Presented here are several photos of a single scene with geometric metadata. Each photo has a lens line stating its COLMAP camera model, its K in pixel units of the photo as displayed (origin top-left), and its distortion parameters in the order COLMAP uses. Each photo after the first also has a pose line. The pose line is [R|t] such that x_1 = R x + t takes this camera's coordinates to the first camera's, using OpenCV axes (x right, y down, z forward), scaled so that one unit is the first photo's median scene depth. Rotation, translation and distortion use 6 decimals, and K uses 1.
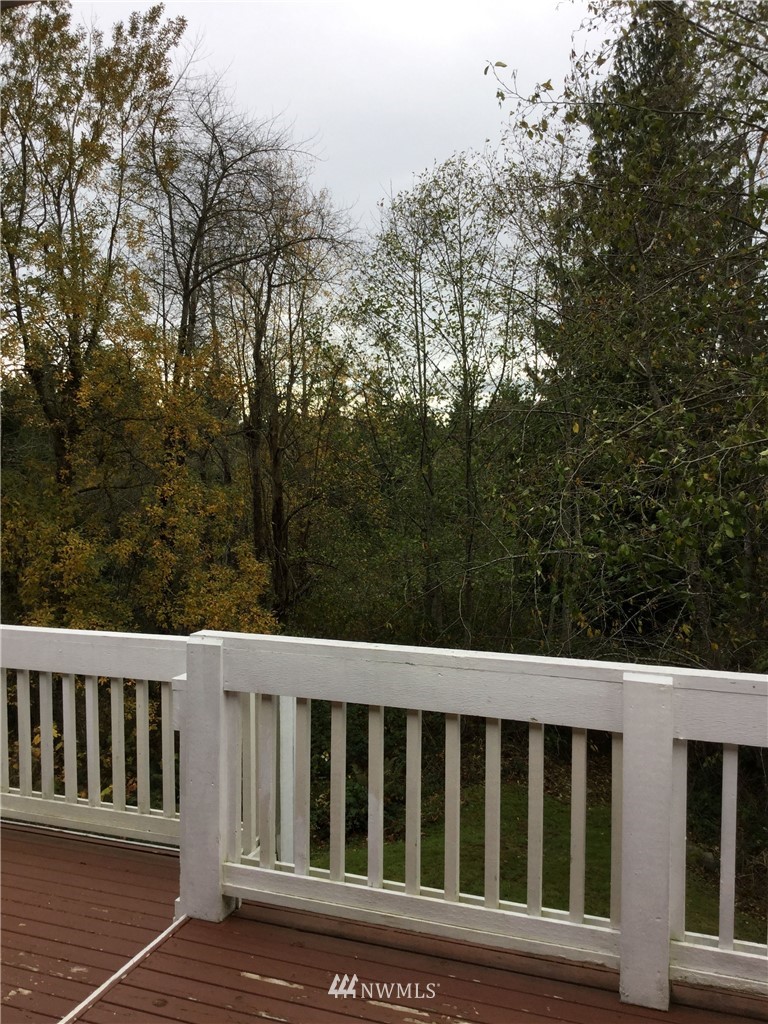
lens RADIAL K [[920.7, 0, 381.2], [0, 920.7, 513.8], [0, 0, 1]] dist [0.105190, -0.176881]
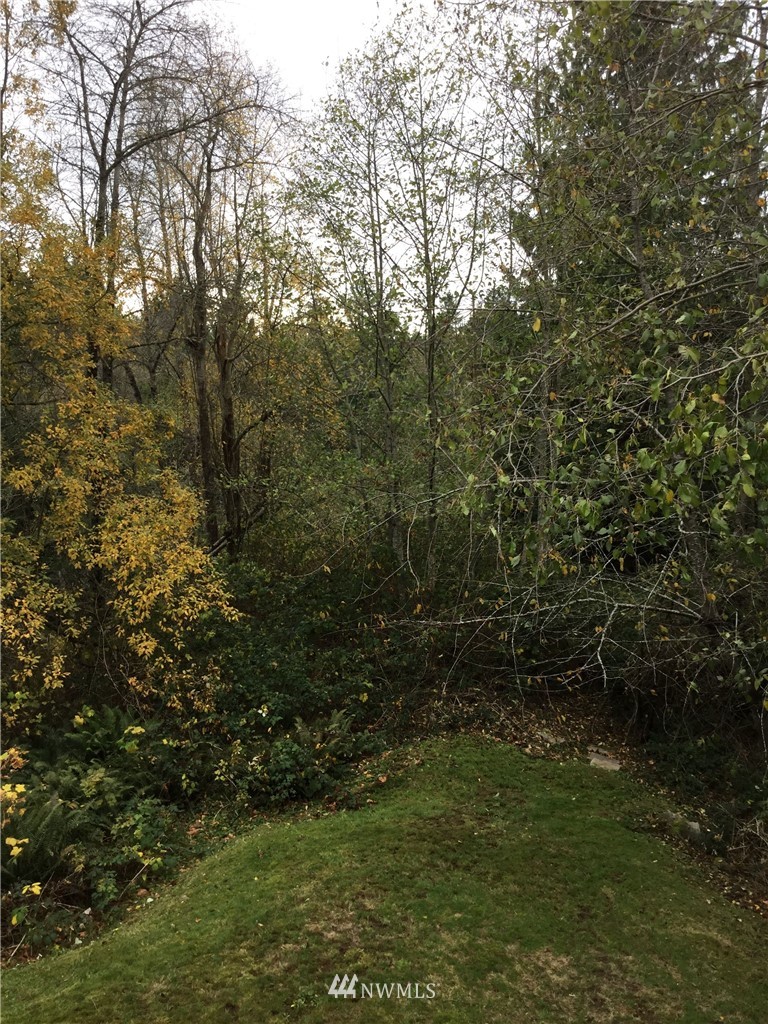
lens RADIAL K [[920.7, 0, 373.9], [0, 920.7, 518.6], [0, 0, 1]] dist [0.105190, -0.176881]
pose [[0.999930, -0.006761, 0.009749, 0.031014], [0.005759, 0.995028, 0.099429, -0.006680], [-0.010373, -0.099366, 0.994997, 0.113883]]
